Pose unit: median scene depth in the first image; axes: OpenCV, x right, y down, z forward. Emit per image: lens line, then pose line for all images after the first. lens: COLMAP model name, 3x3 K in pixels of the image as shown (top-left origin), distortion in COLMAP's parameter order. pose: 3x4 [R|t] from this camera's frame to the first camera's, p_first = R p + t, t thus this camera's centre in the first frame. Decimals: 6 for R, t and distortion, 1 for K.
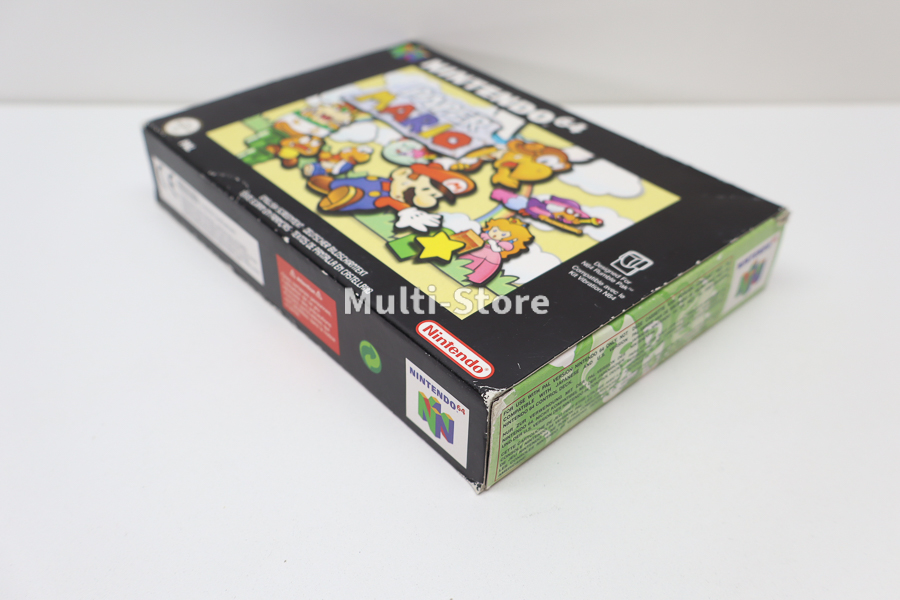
lens RADIAL K [[830.4, 0, 450.0], [0, 830.4, 300.0], [0, 0, 1]] dist [0.011177, -0.005314]
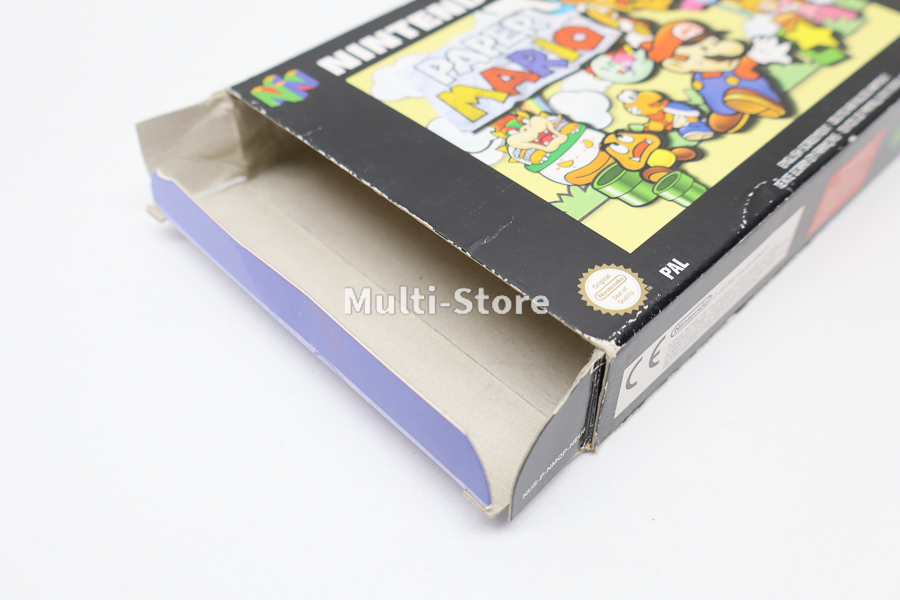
lens RADIAL K [[830.4, 0, 450.0], [0, 830.4, 300.0], [0, 0, 1]] dist [0.011177, -0.005314]
pose [[-0.055544, -0.751000, 0.657962, -0.782397], [0.625030, 0.487736, 0.609467, -0.699713], [-0.778622, 0.445098, 0.442307, 0.935541]]
